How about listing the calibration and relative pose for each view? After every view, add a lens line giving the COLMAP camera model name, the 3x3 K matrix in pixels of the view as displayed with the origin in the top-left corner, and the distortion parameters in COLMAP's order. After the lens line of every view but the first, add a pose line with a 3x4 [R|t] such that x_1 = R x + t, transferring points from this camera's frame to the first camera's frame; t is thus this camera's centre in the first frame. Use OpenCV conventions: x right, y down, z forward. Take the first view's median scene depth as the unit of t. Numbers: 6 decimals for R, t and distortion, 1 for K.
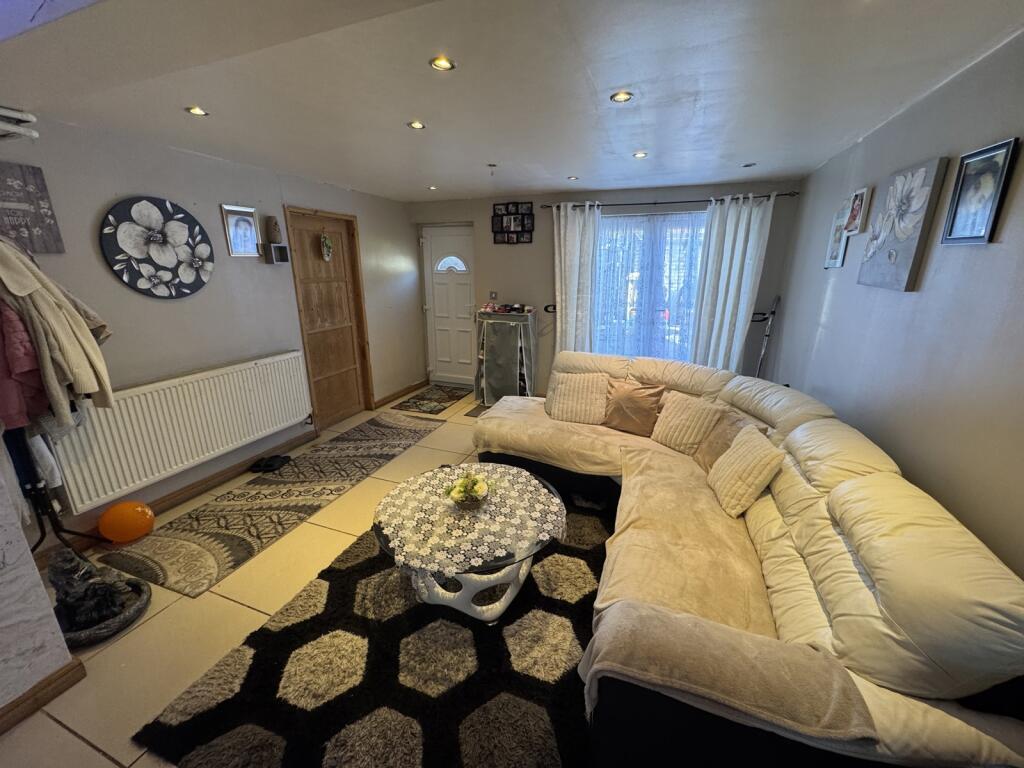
lens RADIAL K [[407.7, 0, 512.5], [0, 407.7, 382.2], [0, 0, 1]] dist [0.000102, -0.000380]
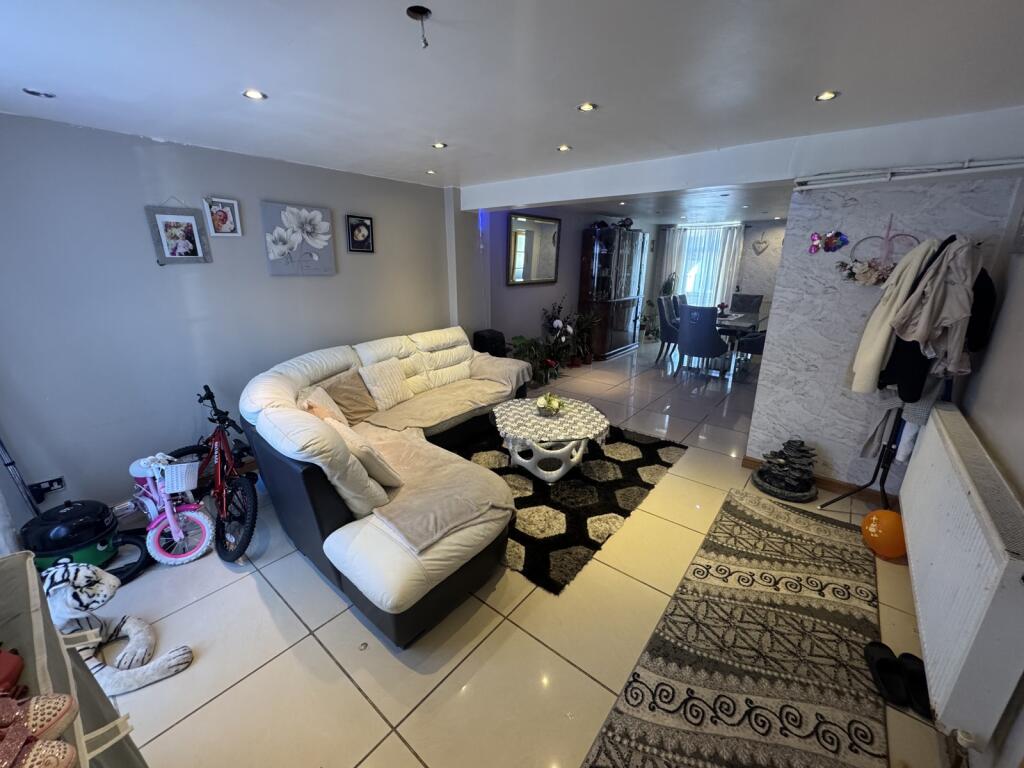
lens RADIAL K [[407.7, 0, 512.3], [0, 407.7, 381.7], [0, 0, 1]] dist [0.000102, -0.000380]
pose [[-0.947532, -0.095836, 0.304958, -0.358498], [0.084619, 0.844770, 0.528397, -0.535654], [-0.308258, 0.526478, -0.792337, 1.820128]]
